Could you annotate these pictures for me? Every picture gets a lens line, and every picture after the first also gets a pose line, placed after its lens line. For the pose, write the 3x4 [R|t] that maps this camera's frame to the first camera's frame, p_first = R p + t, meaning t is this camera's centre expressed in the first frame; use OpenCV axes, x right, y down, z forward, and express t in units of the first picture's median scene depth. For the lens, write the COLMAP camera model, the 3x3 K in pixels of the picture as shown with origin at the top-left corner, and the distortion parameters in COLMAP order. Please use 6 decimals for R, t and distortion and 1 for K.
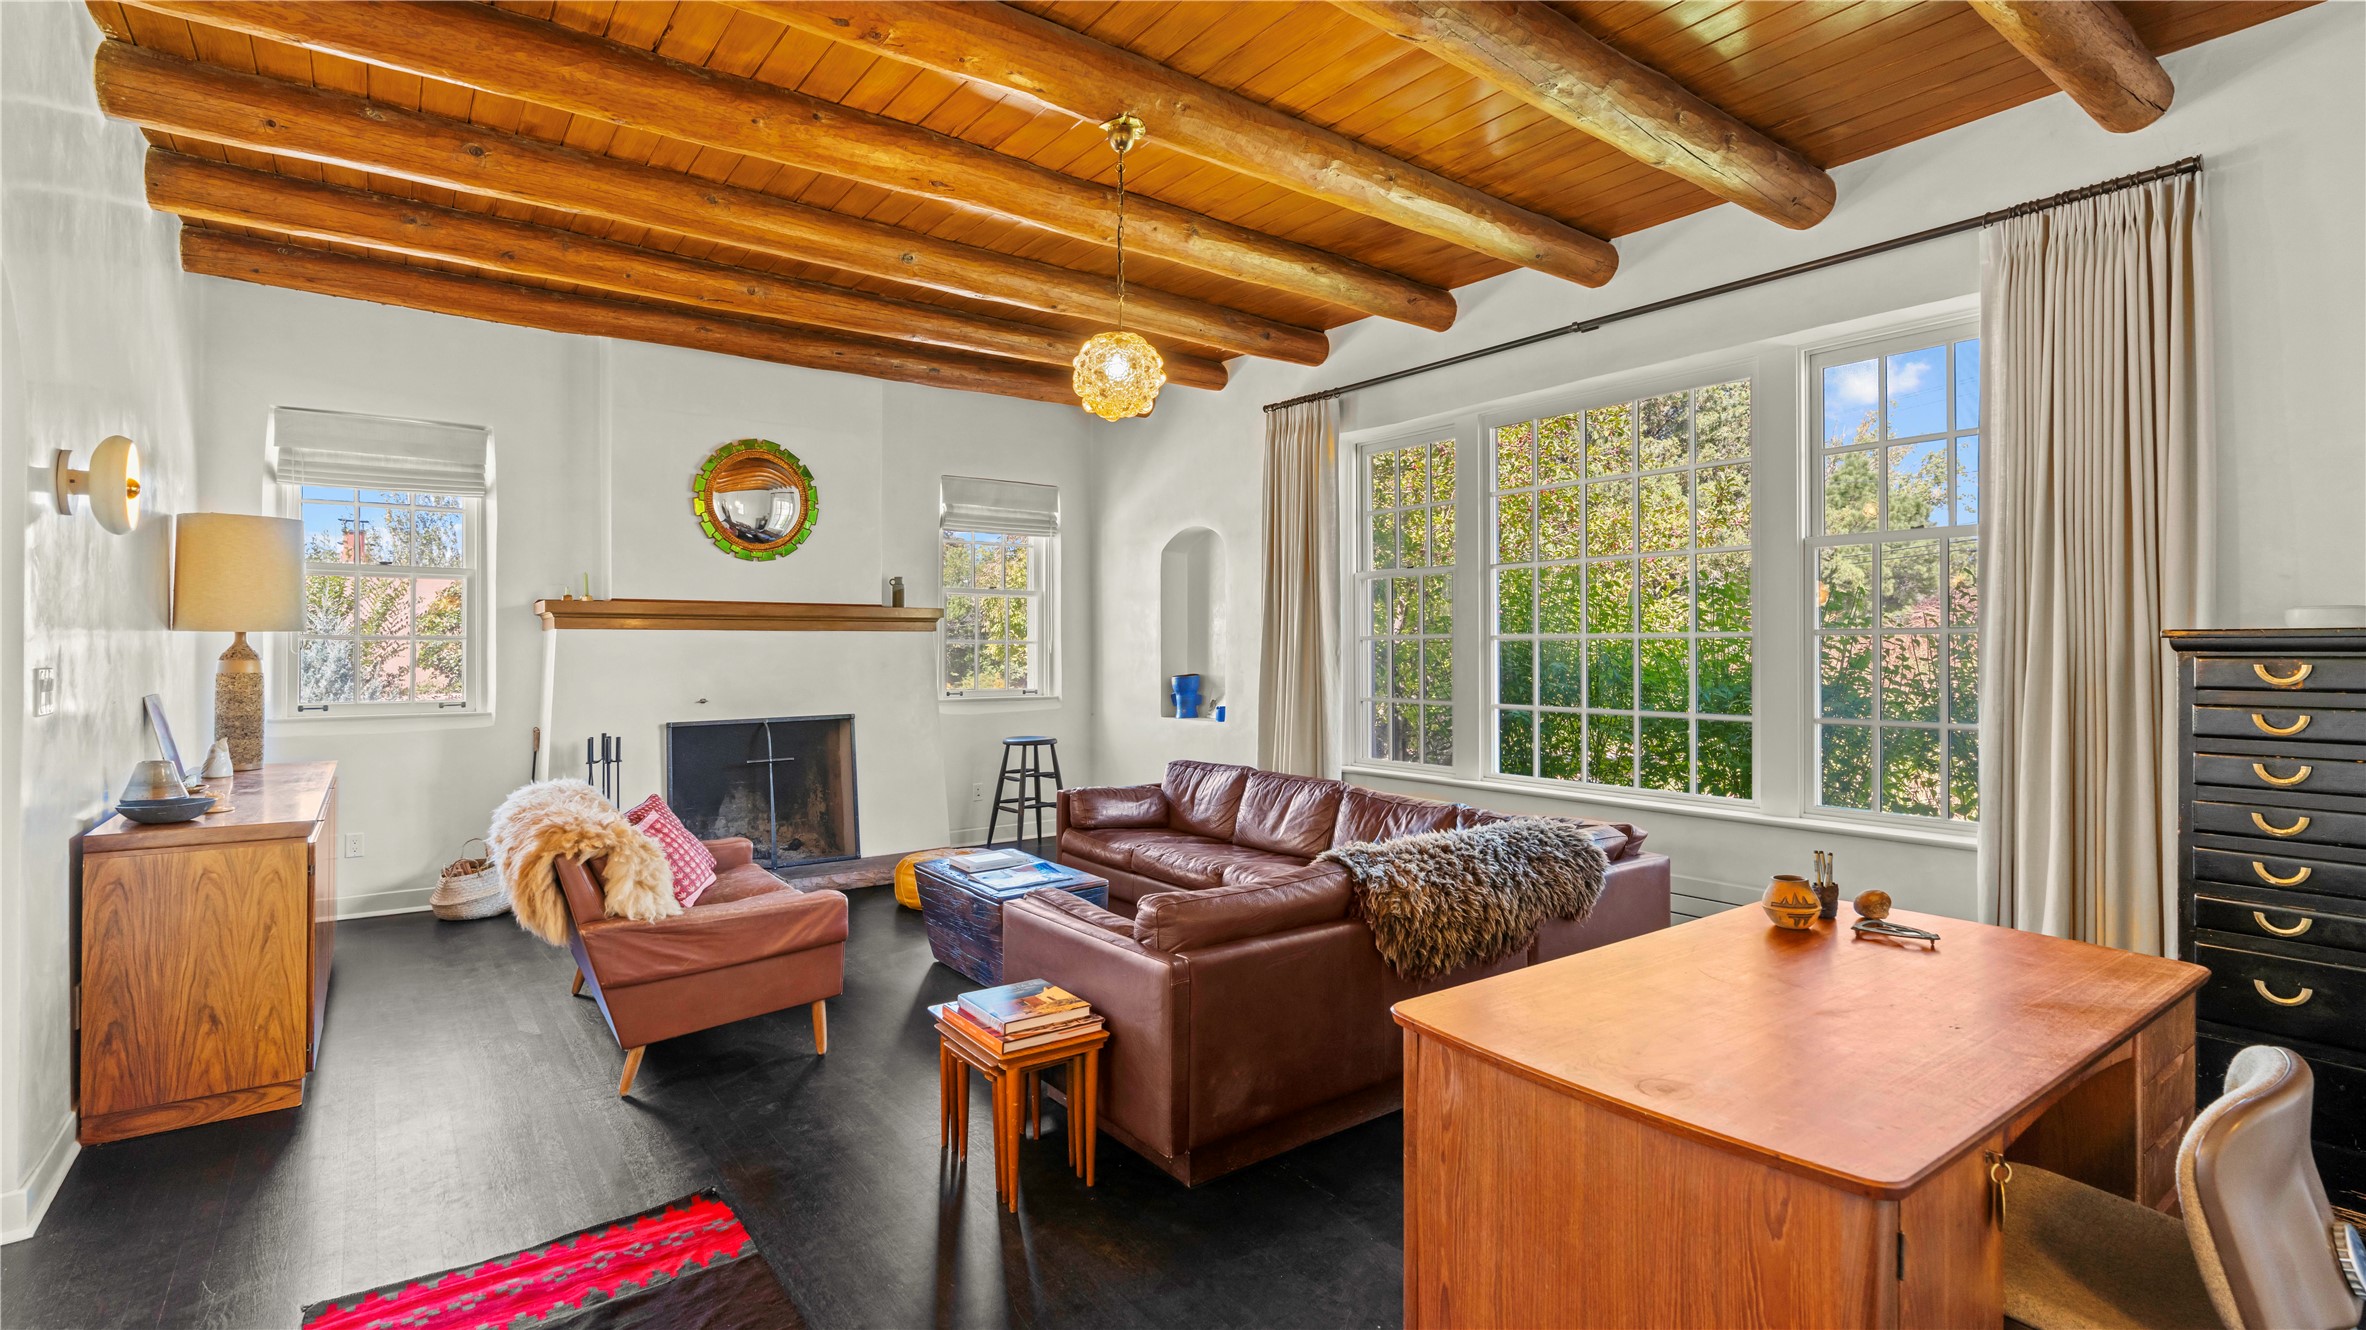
lens RADIAL K [[1104.2, 0, 1178.8], [0, 1104.2, 639.7], [0, 0, 1]] dist [-0.004263, 0.000584]
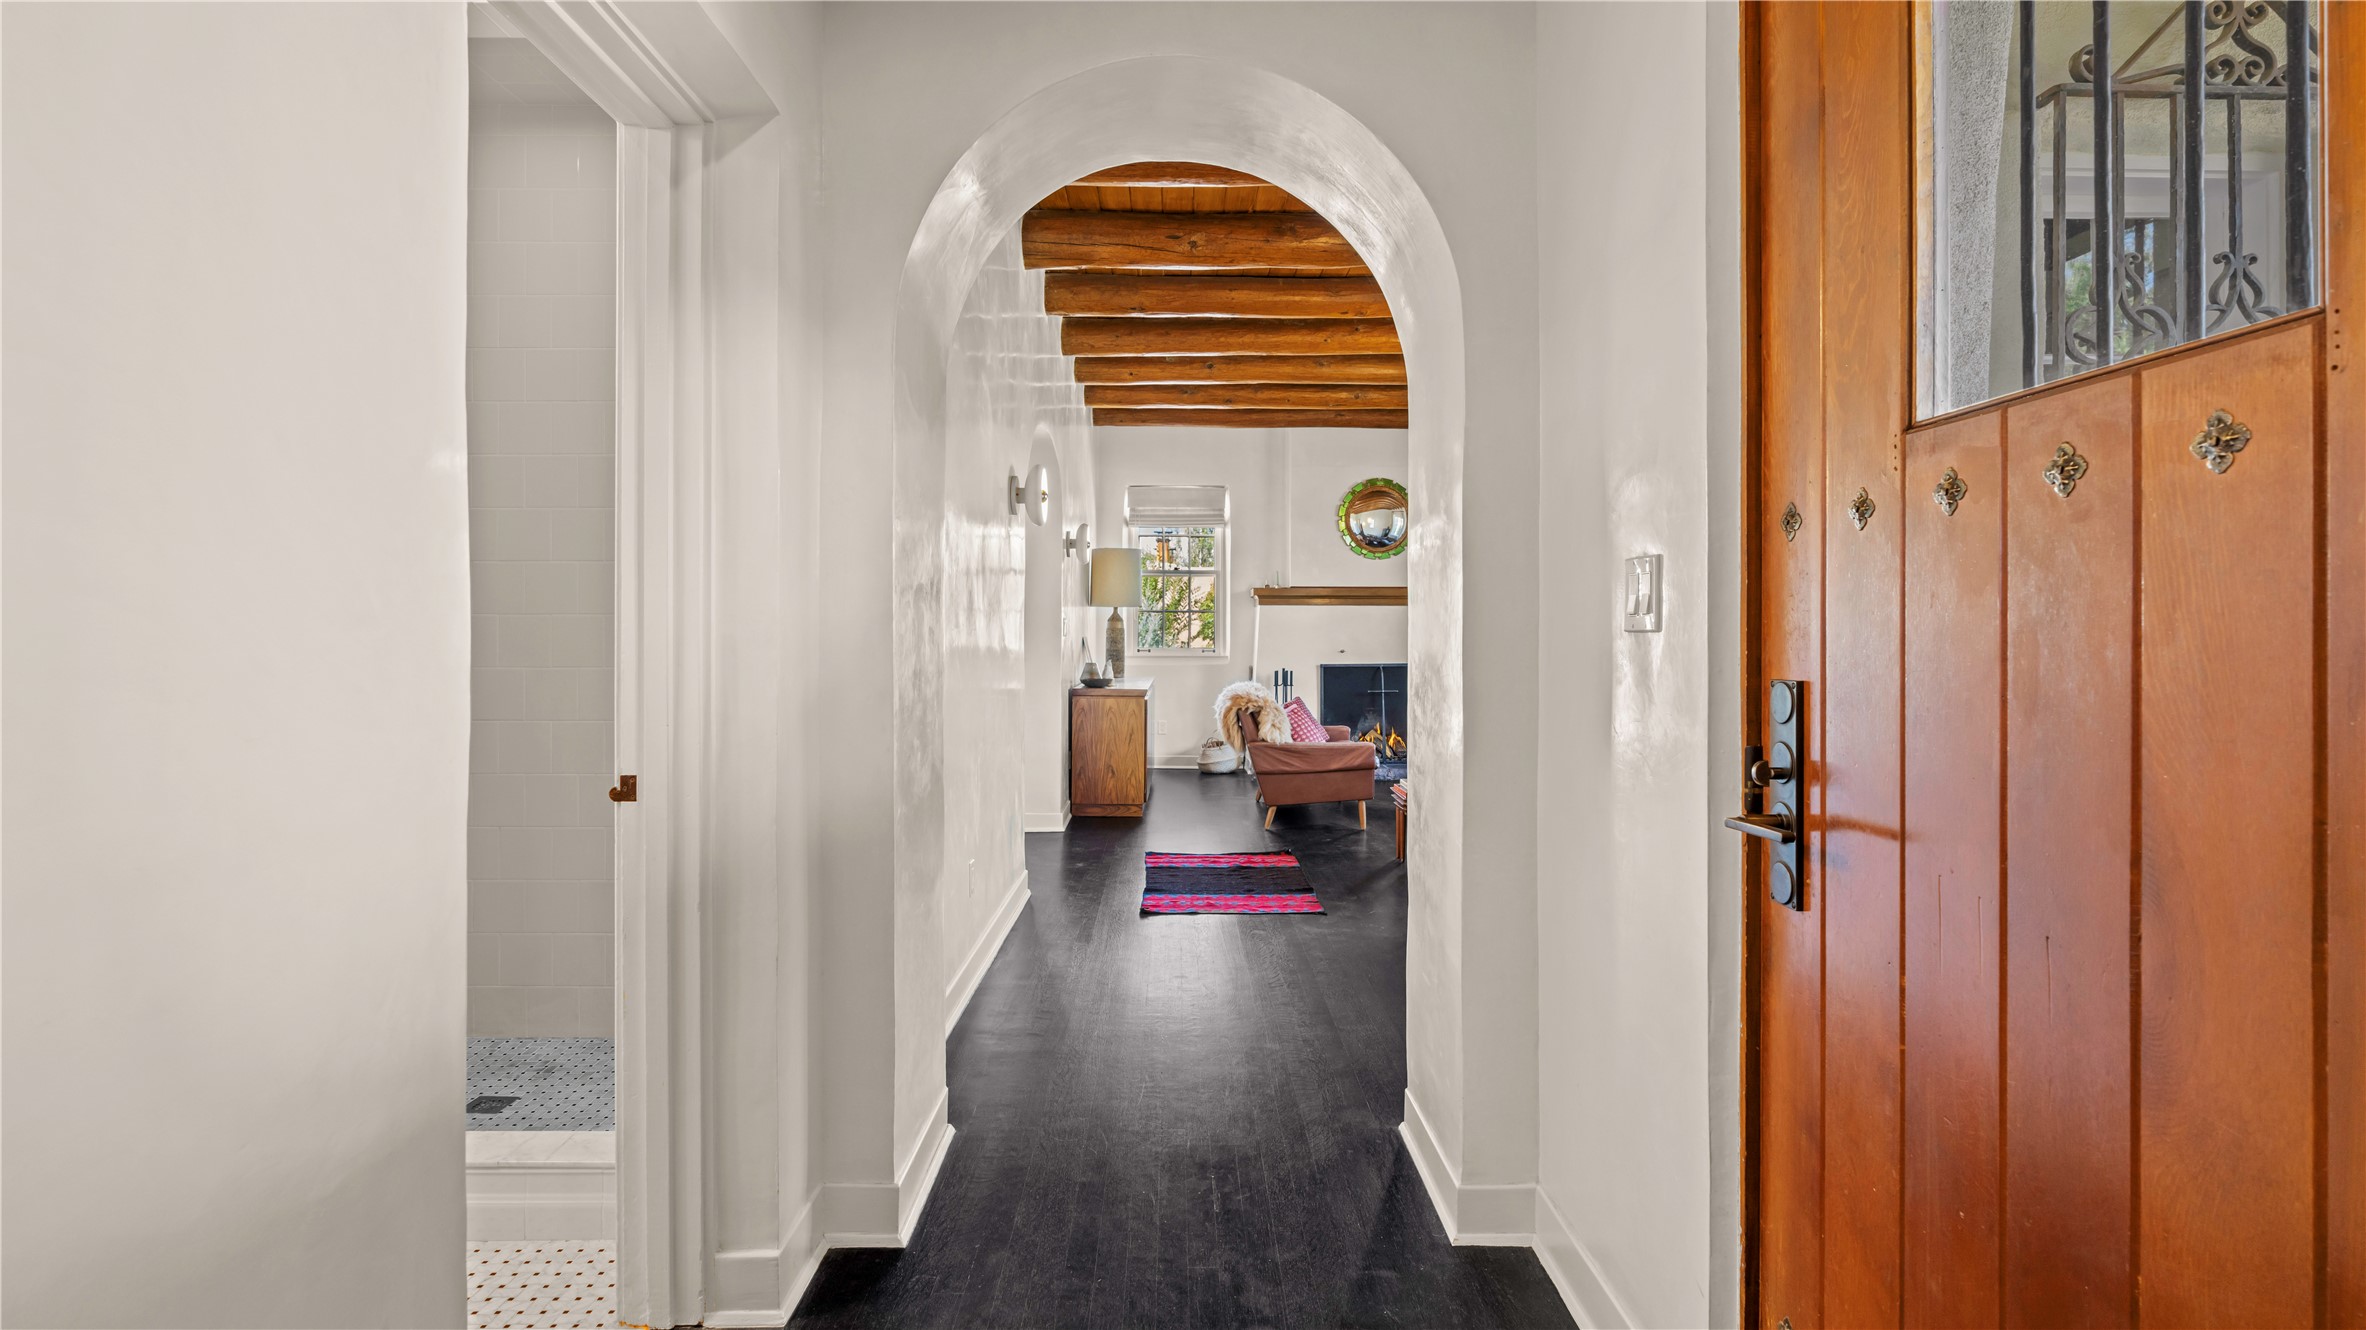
lens RADIAL K [[1104.2, 0, 1178.8], [0, 1104.2, 639.7], [0, 0, 1]] dist [-0.004263, 0.000584]
pose [[0.808693, 0.007442, -0.588184, 0.356683], [0.001546, 0.999890, 0.014776, 0.019345], [0.588229, -0.012858, 0.808592, -0.471740]]
